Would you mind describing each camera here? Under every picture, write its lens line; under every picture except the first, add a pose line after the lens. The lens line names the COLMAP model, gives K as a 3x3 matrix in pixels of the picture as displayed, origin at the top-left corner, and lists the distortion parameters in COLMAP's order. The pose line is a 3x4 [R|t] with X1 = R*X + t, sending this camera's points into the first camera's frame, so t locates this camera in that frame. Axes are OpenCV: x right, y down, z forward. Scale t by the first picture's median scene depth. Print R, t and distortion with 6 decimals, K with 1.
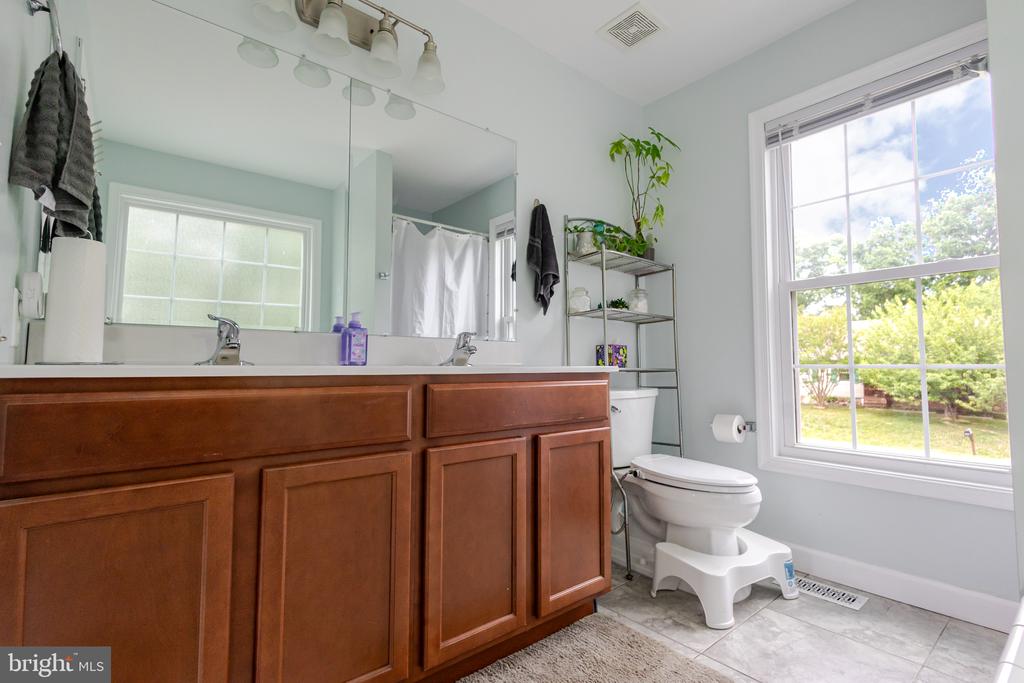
lens RADIAL K [[479.7, 0, 510.3], [0, 479.7, 341.0], [0, 0, 1]] dist [0.005389, -0.001667]
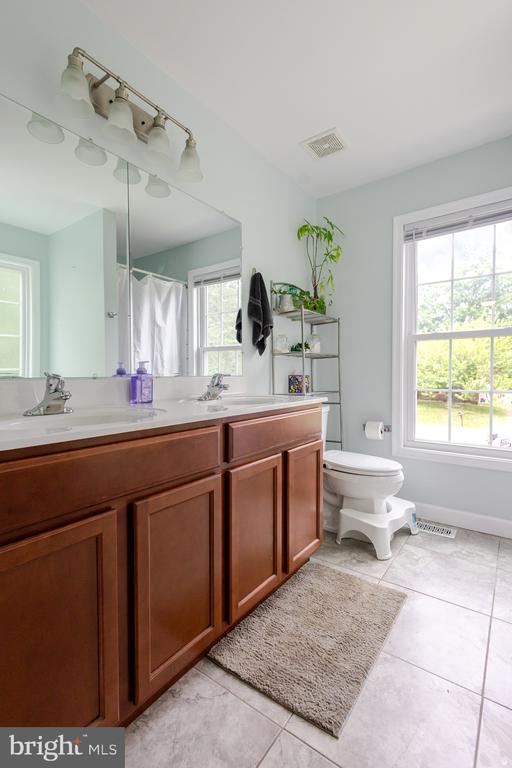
lens RADIAL K [[359.8, 0, 244.5], [0, 359.8, 381.6], [0, 0, 1]] dist [0.005389, -0.001667]
pose [[0.969422, -0.013797, 0.245013, -0.225514], [-0.007567, 0.996263, 0.086042, -0.068769], [-0.245284, -0.085265, 0.965694, 0.014028]]
